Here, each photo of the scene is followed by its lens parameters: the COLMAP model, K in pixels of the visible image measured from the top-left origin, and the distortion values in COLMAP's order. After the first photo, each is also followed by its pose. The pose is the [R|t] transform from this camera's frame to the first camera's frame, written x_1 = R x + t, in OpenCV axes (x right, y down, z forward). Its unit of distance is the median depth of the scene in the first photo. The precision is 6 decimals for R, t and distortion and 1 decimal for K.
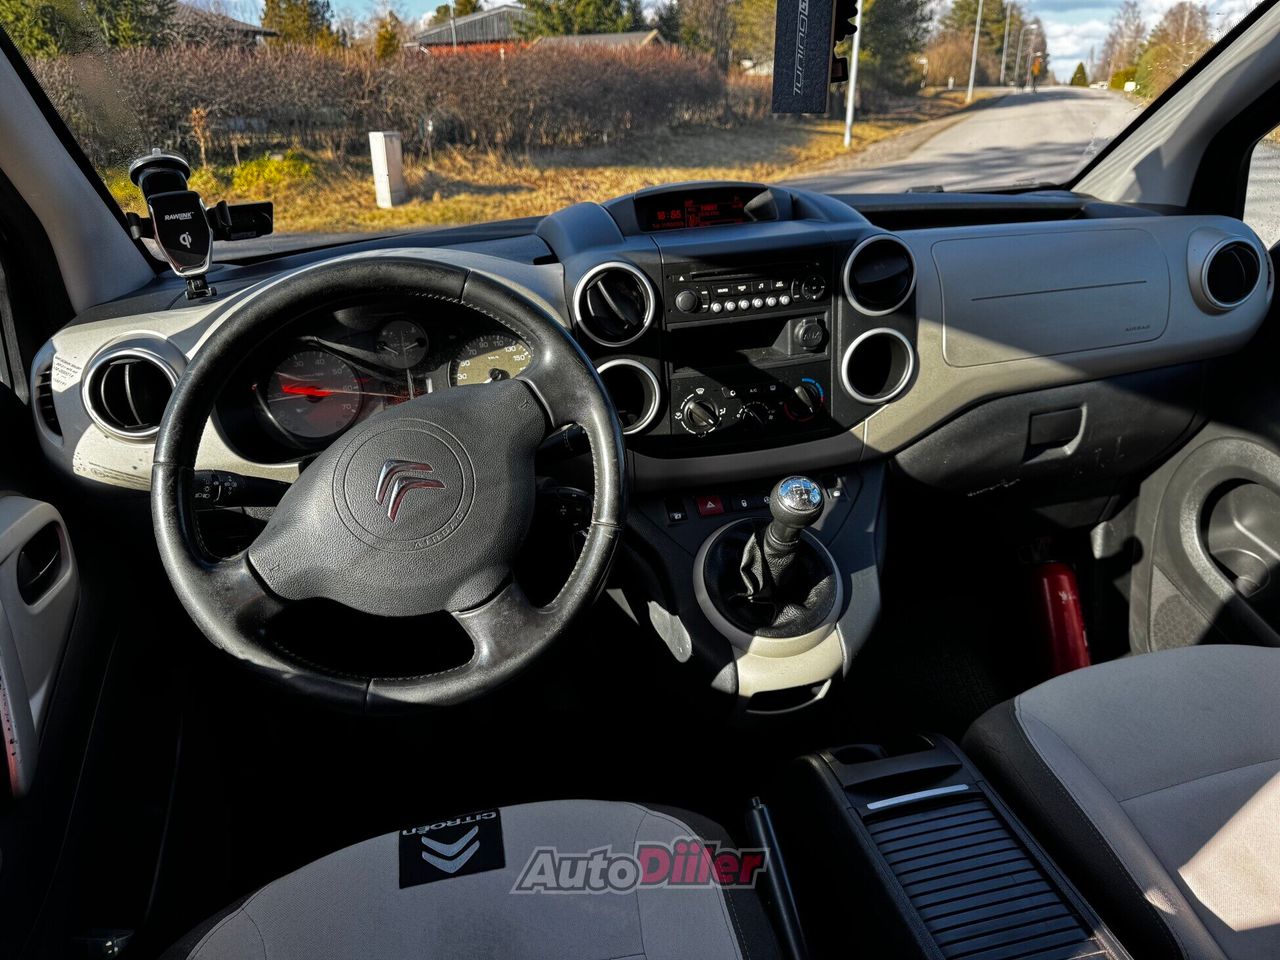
lens RADIAL K [[932.6, 0, 639.5], [0, 932.6, 463.2], [0, 0, 1]] dist [0.002460, -0.003193]
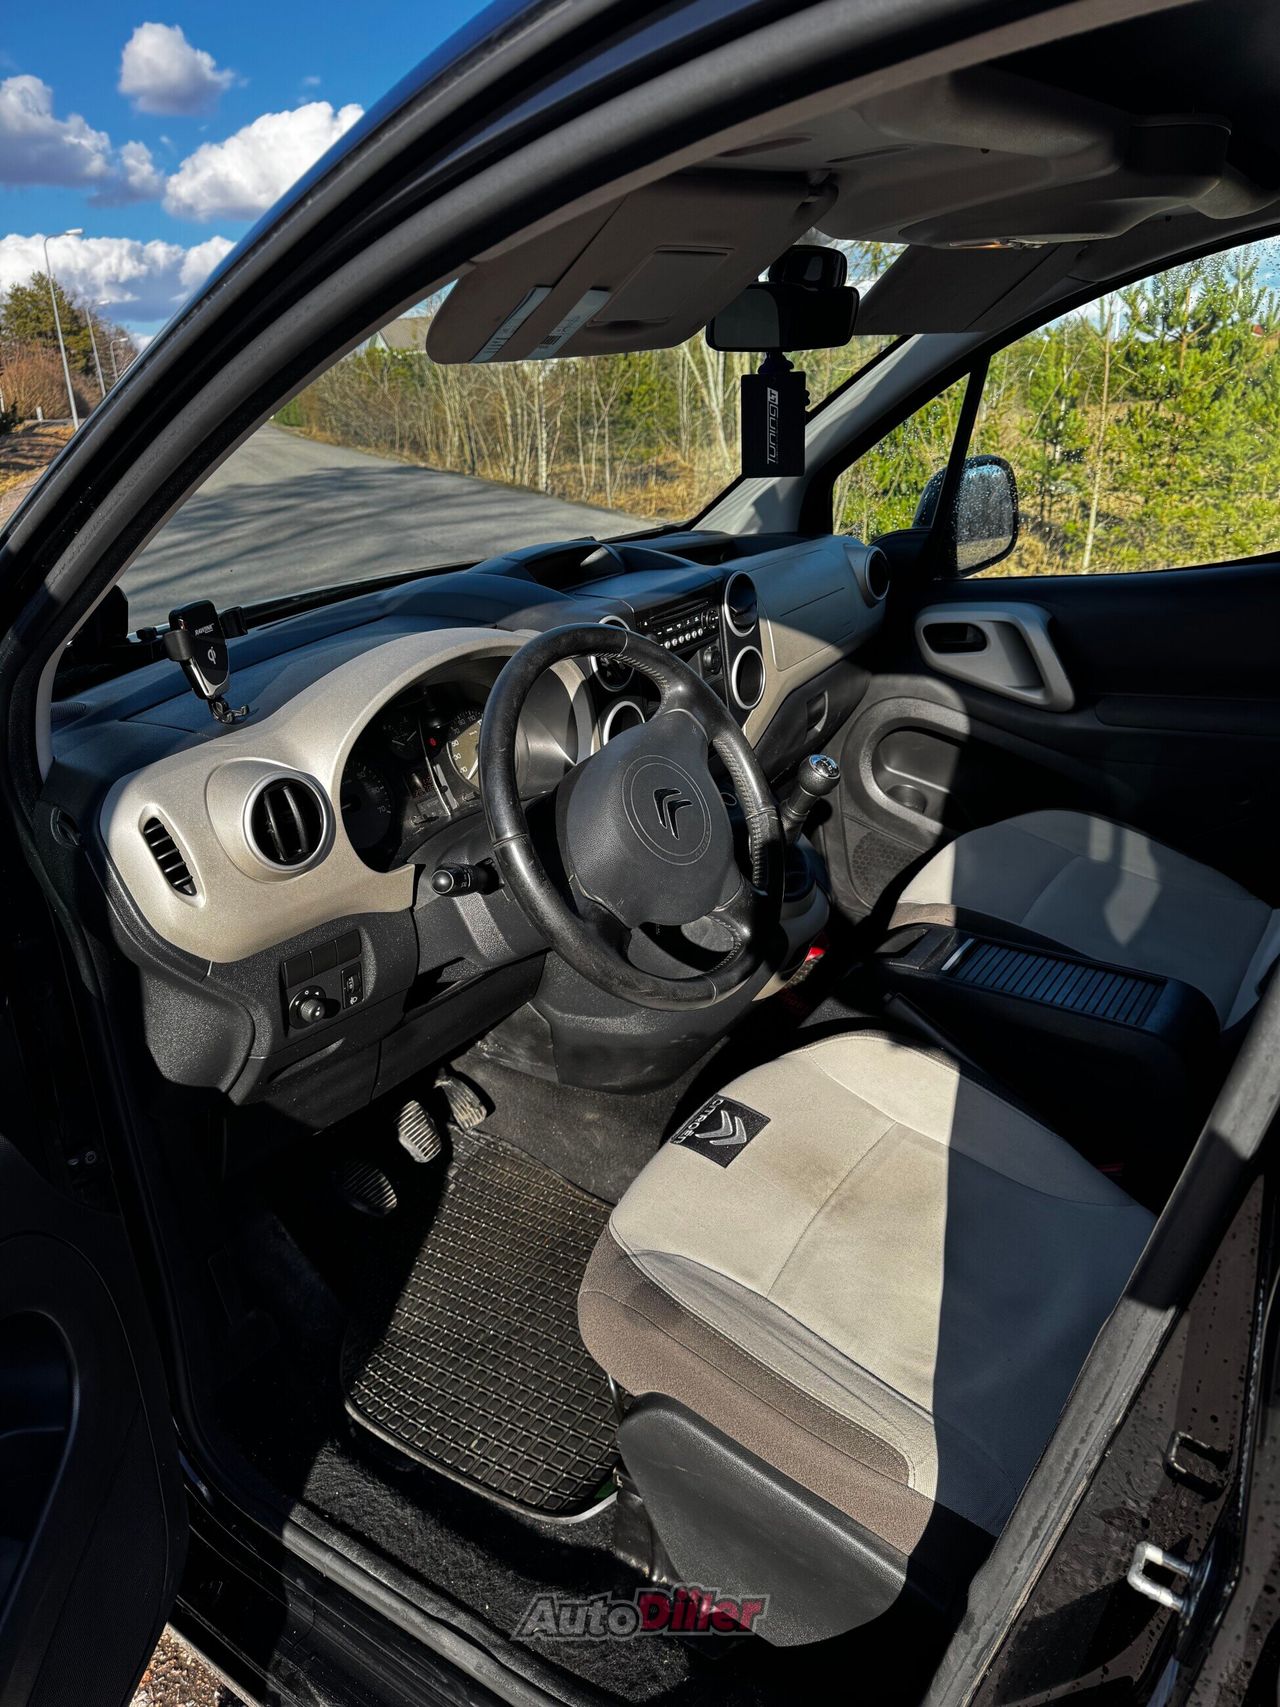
lens RADIAL K [[1241.1, 0, 640.0], [0, 1241.1, 853.5], [0, 0, 1]] dist [0.000384, -0.001472]
pose [[0.729500, -0.247631, 0.637580, -0.734963], [0.275215, 0.959642, 0.057825, -0.014445], [-0.626168, 0.133288, 0.768211, -0.086479]]
